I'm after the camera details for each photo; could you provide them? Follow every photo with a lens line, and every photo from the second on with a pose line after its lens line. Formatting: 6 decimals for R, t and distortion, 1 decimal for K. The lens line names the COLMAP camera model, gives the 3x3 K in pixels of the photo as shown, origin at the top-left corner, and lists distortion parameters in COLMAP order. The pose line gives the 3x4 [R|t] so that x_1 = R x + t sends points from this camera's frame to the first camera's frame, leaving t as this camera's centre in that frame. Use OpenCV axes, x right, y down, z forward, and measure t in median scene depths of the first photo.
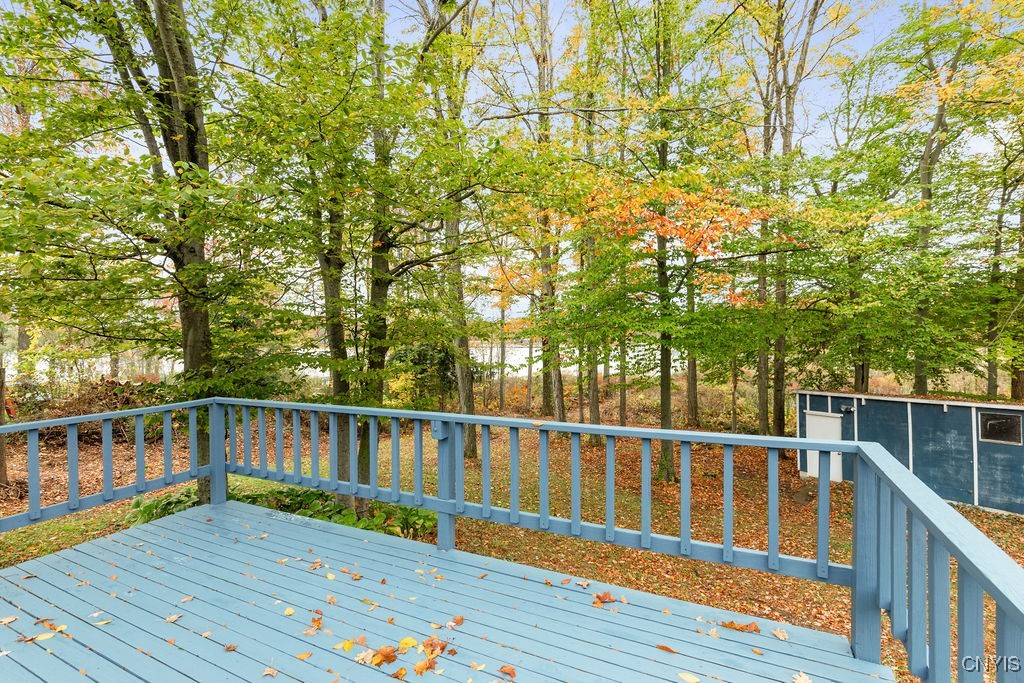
lens RADIAL K [[469.3, 0, 507.9], [0, 469.3, 347.8], [0, 0, 1]] dist [0.000448, 0.000241]
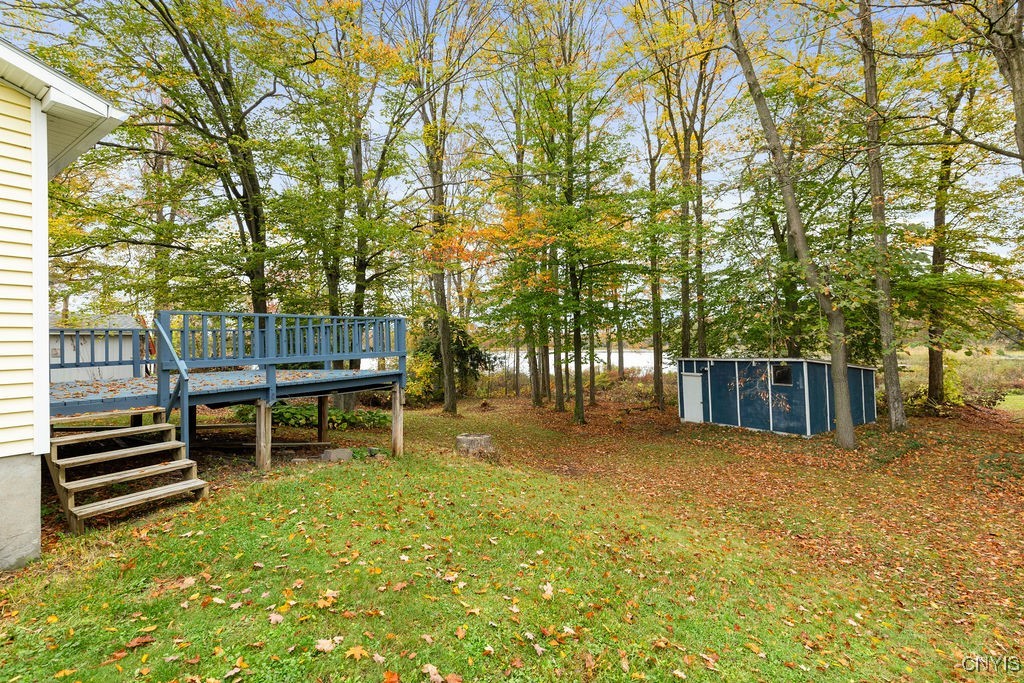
lens RADIAL K [[474.0, 0, 512.0], [0, 474.0, 341.5], [0, 0, 1]] dist [0.000585, 0.000099]
pose [[0.993867, -0.014259, -0.109657, 0.489403], [0.011811, 0.999667, -0.022938, 0.115196], [0.109948, 0.021502, 0.993705, -0.696388]]
